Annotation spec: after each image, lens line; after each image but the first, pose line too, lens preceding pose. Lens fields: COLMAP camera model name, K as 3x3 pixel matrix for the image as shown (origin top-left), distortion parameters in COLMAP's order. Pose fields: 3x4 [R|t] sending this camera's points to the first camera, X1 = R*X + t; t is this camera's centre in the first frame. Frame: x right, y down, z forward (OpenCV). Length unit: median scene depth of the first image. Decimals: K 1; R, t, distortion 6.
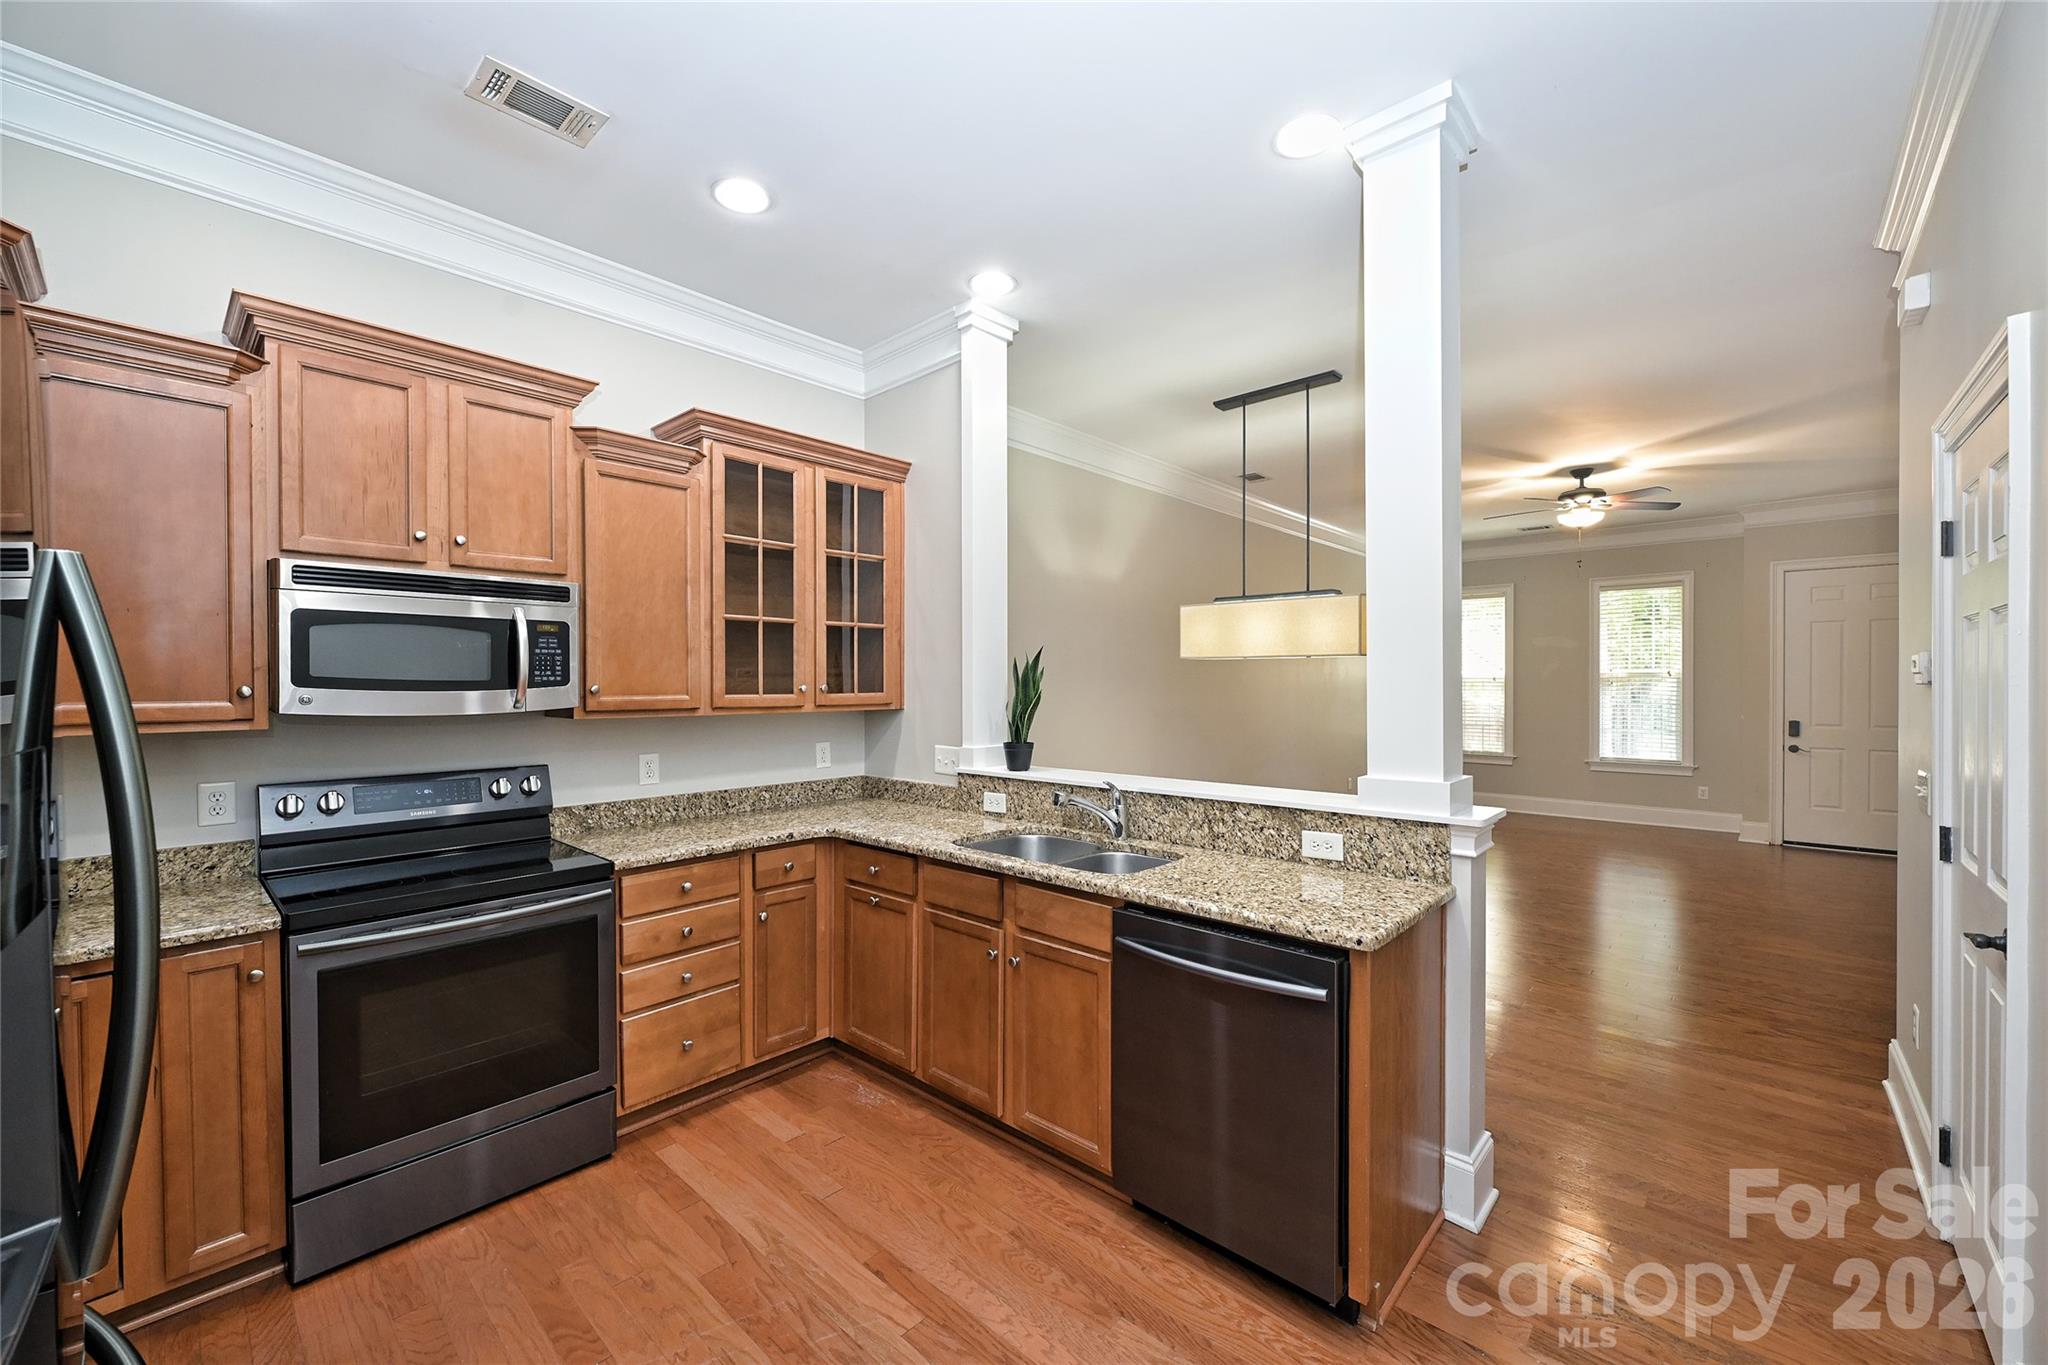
lens RADIAL K [[804.8, 0, 1020.3], [0, 804.8, 689.1], [0, 0, 1]] dist [-0.003142, -0.000091]
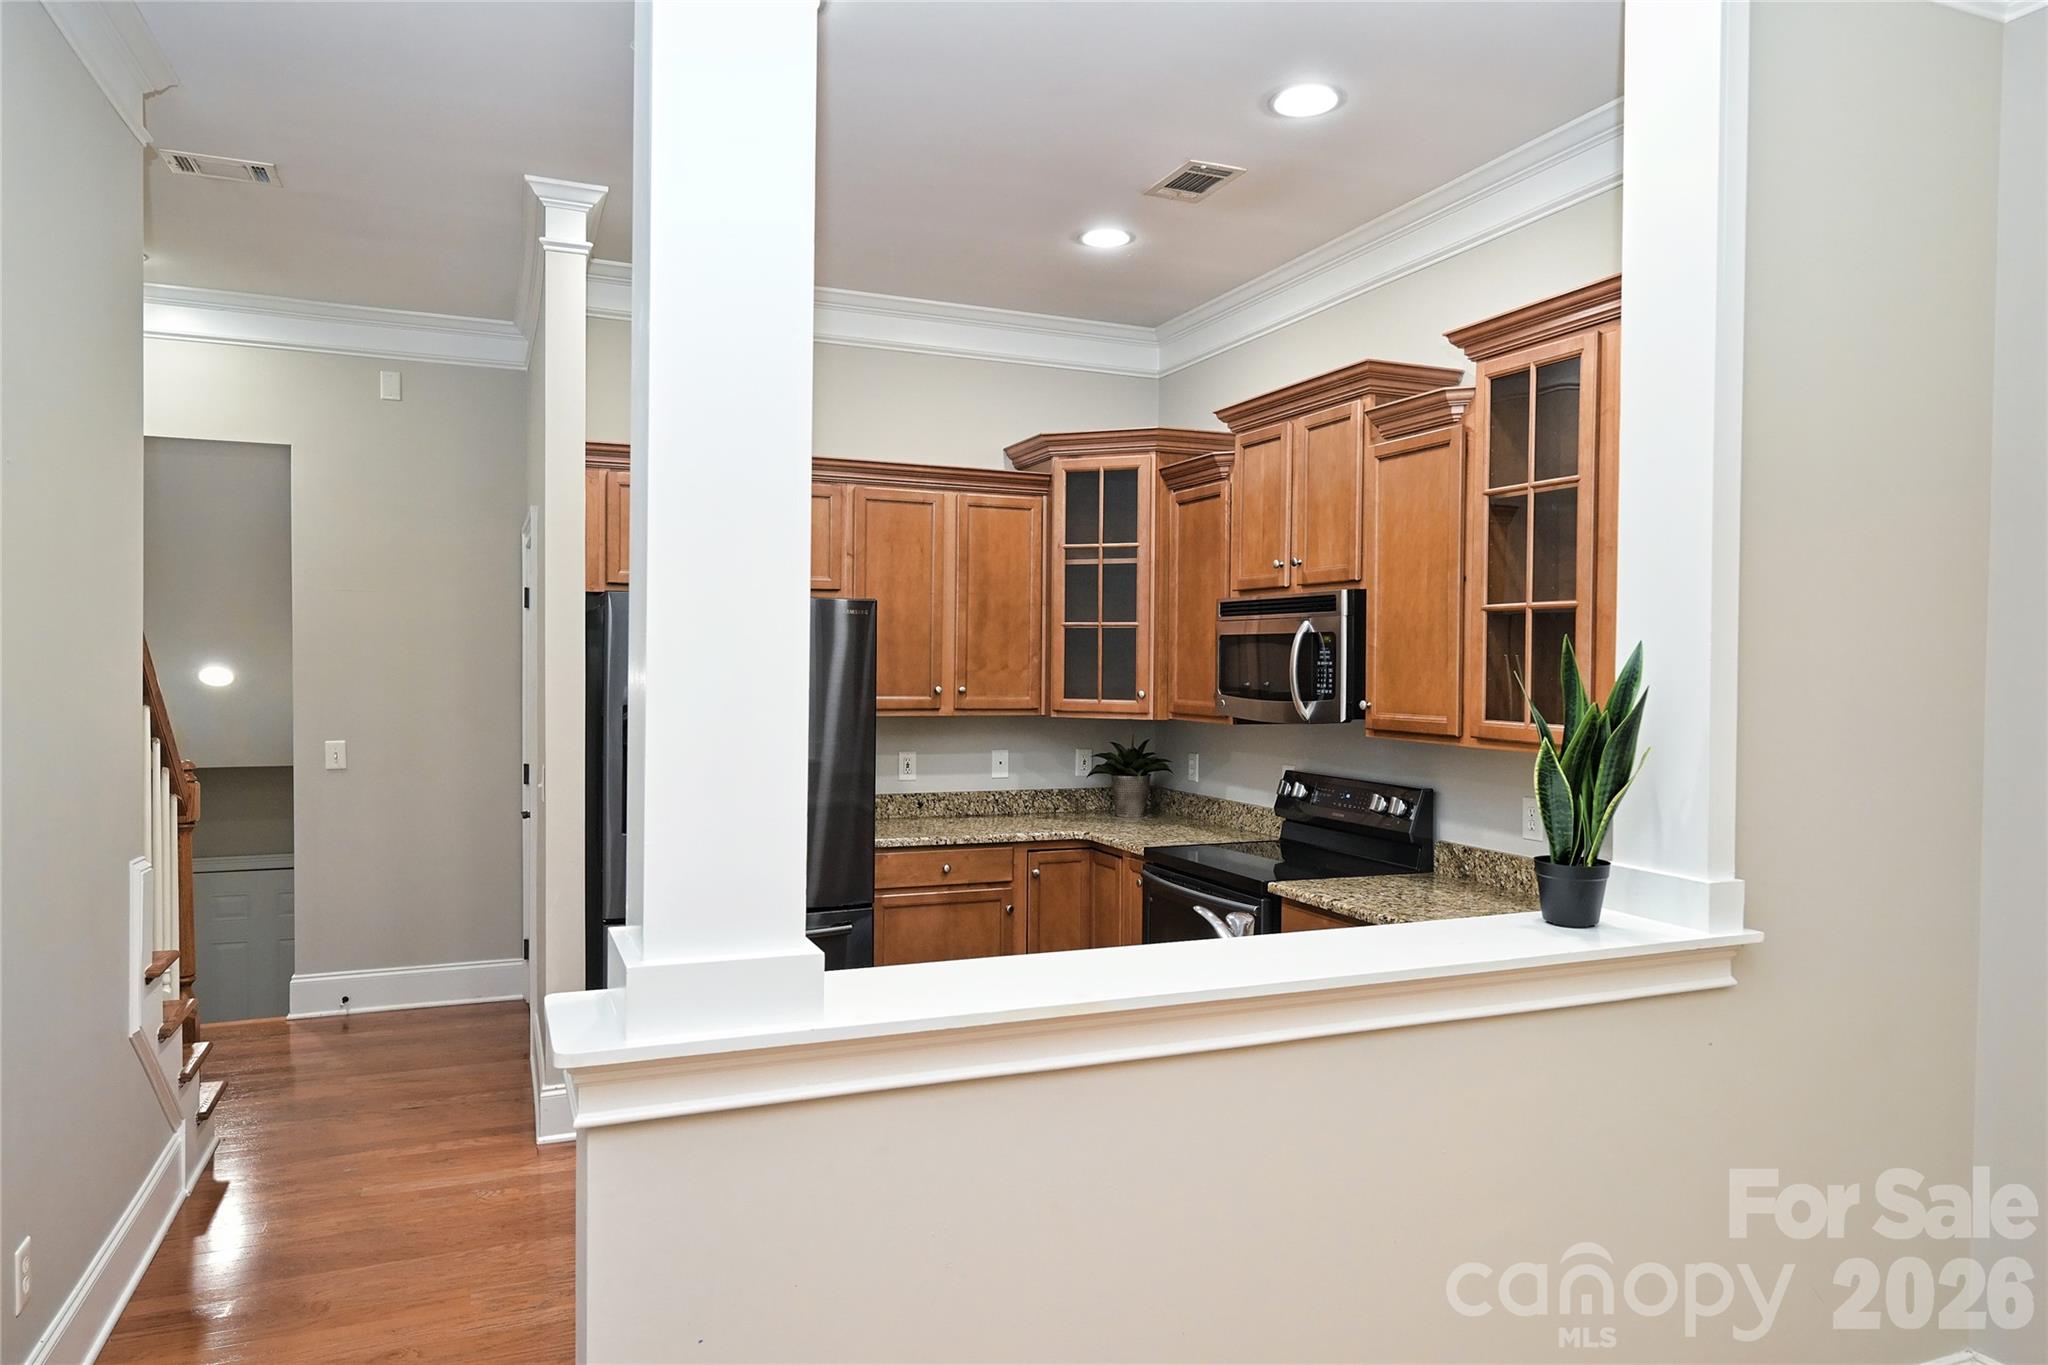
lens RADIAL K [[1274.8, 0, 1024.1], [0, 1274.8, 687.3], [0, 0, 1]] dist [0.002617, 0.000230]
pose [[-0.419157, 0.016543, -0.907763, 0.811325], [-0.016474, 0.999531, 0.025822, -0.043599], [0.907764, 0.025778, -0.418687, 1.108585]]
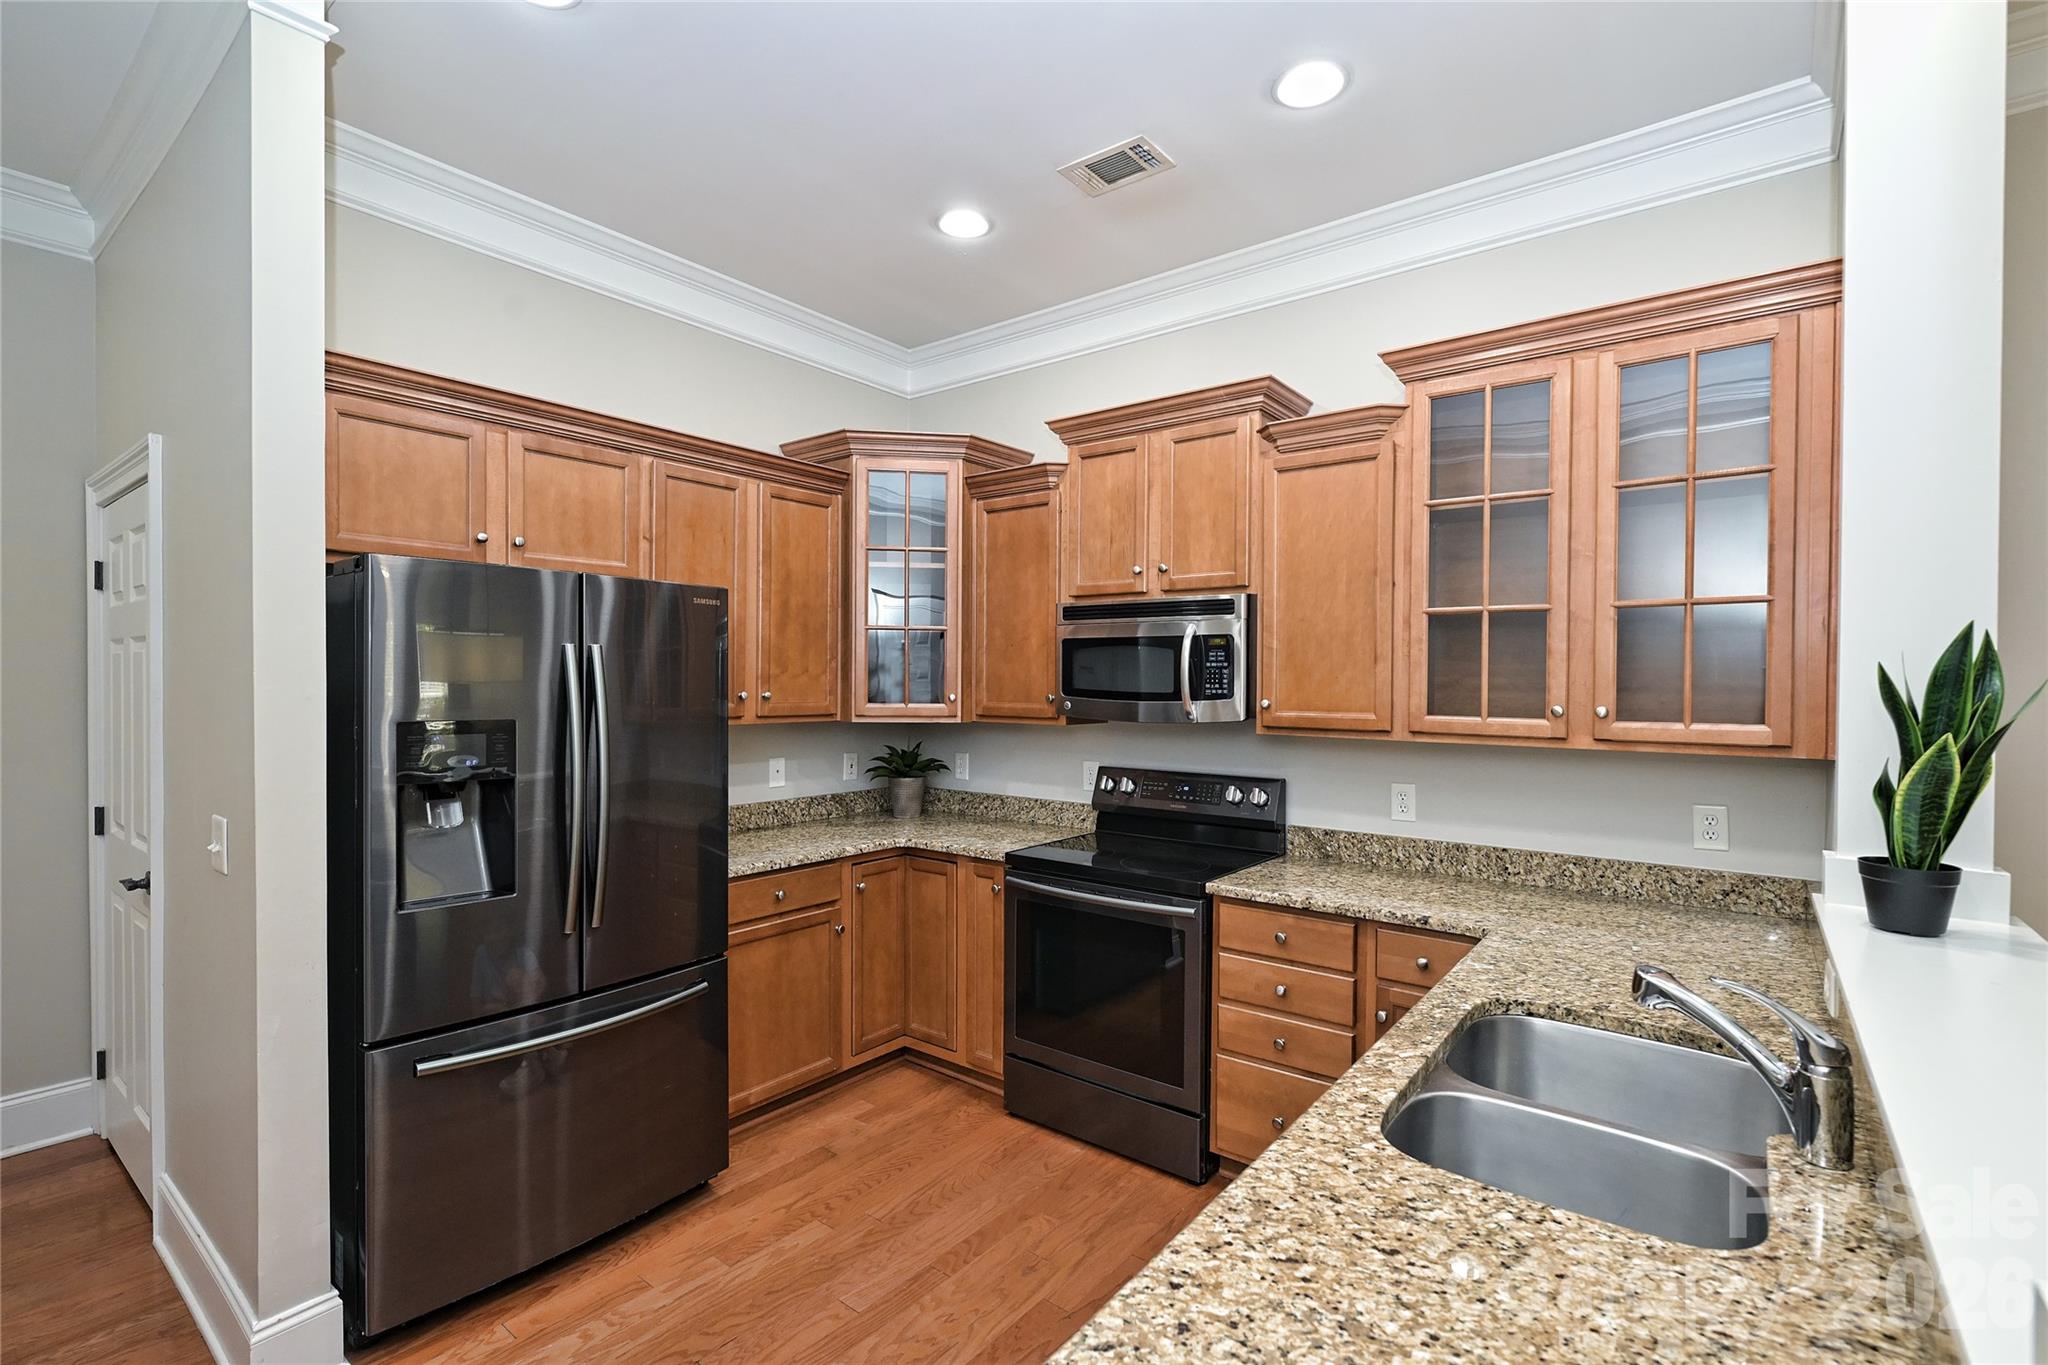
lens RADIAL K [[920.9, 0, 1021.1], [0, 920.9, 689.6], [0, 0, 1]] dist [-0.000825, 0.000073]
pose [[0.076953, 0.013420, -0.996944, 0.463190], [-0.015760, 0.999801, 0.012242, -0.021574], [0.996910, 0.014770, 0.077149, 0.560575]]
